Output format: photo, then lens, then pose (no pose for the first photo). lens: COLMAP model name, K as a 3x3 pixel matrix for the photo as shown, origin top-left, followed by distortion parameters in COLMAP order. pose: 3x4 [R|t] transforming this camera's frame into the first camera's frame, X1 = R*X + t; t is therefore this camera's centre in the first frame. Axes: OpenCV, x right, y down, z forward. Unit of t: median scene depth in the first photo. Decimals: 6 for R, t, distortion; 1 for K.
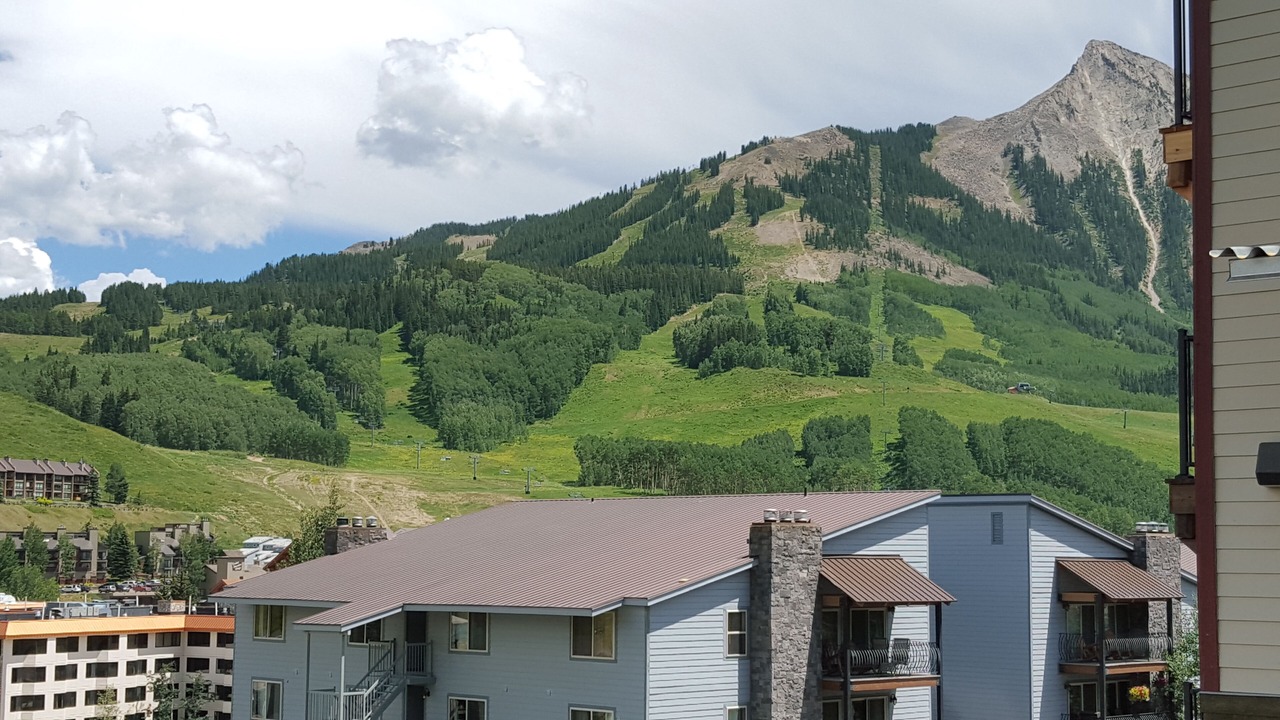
lens RADIAL K [[1769.7, 0, 639.6], [0, 1769.7, 400.9], [0, 0, 1]] dist [0.064593, 0.088883]
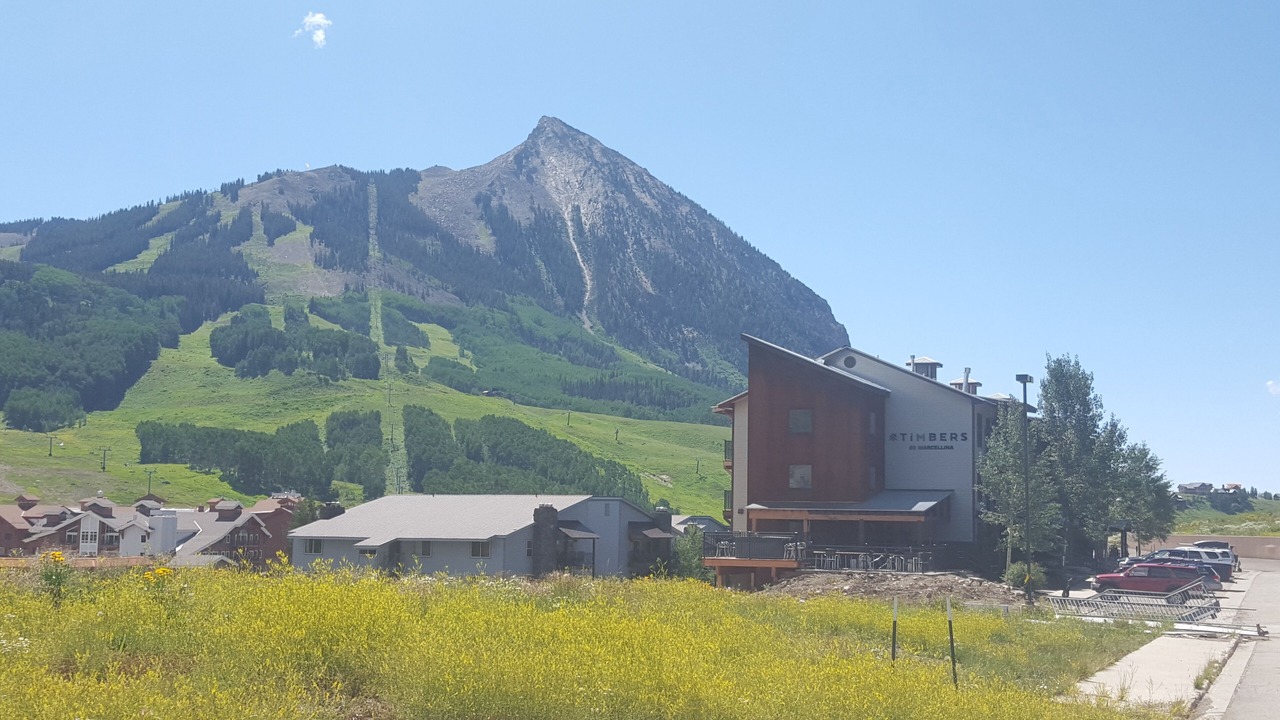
lens RADIAL K [[1769.7, 0, 639.6], [0, 1769.7, 400.9], [0, 0, 1]] dist [0.064593, 0.088883]
pose [[0.943410, 0.026082, 0.330602, -0.097648], [-0.032608, 0.999367, 0.014210, -0.019474], [-0.330022, -0.024186, 0.943663, -0.227443]]
